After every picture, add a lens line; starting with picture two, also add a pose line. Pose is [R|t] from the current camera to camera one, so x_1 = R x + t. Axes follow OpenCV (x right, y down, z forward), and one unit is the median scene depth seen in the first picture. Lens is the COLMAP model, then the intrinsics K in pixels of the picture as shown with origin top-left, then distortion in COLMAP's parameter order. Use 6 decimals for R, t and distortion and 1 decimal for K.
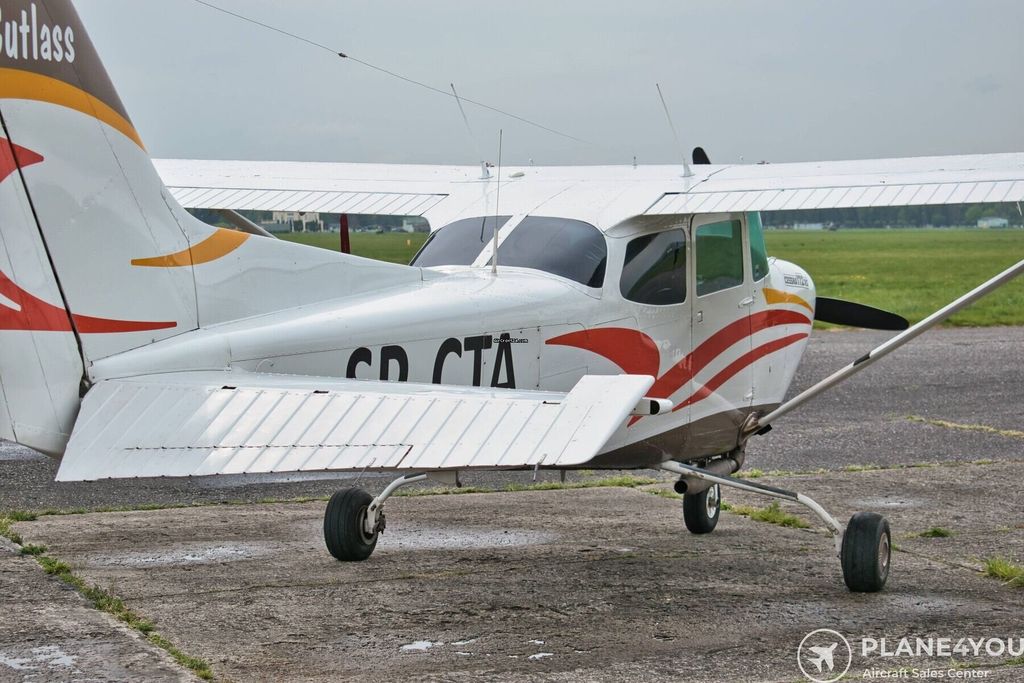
lens RADIAL K [[2303.6, 0, 512.0], [0, 2303.6, 341.5], [0, 0, 1]] dist [0.050665, 0.353122]
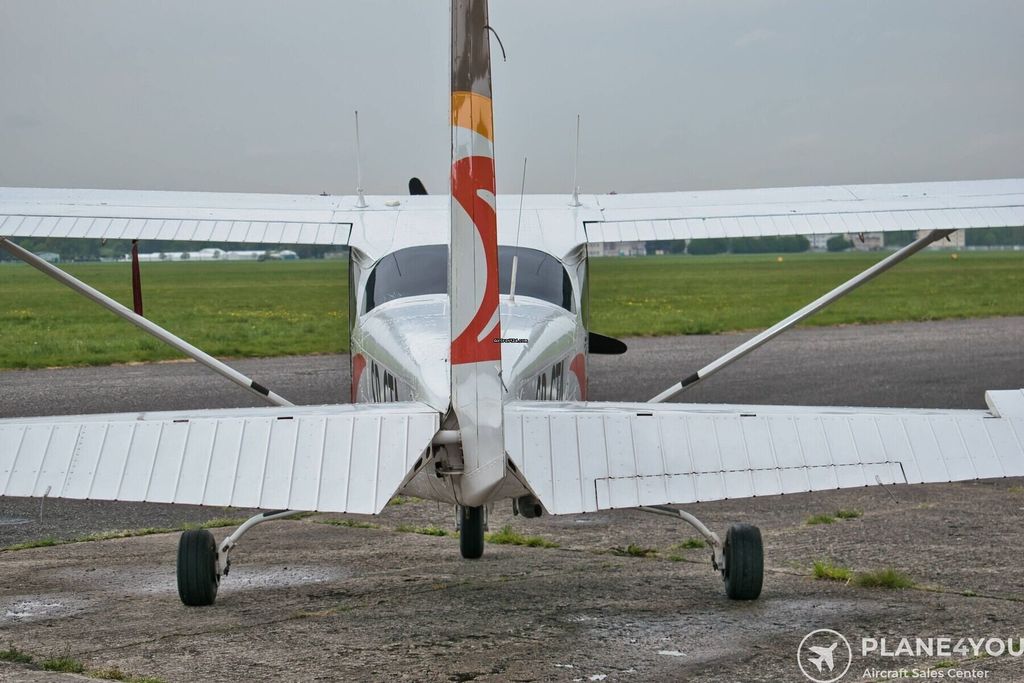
lens RADIAL K [[2303.6, 0, 512.0], [0, 2303.6, 341.5], [0, 0, 1]] dist [0.050665, 0.353122]
pose [[0.921713, -0.021174, 0.387294, -0.328402], [0.027043, 0.999587, -0.009711, -0.001888], [-0.386928, 0.019424, 0.921905, 0.062667]]
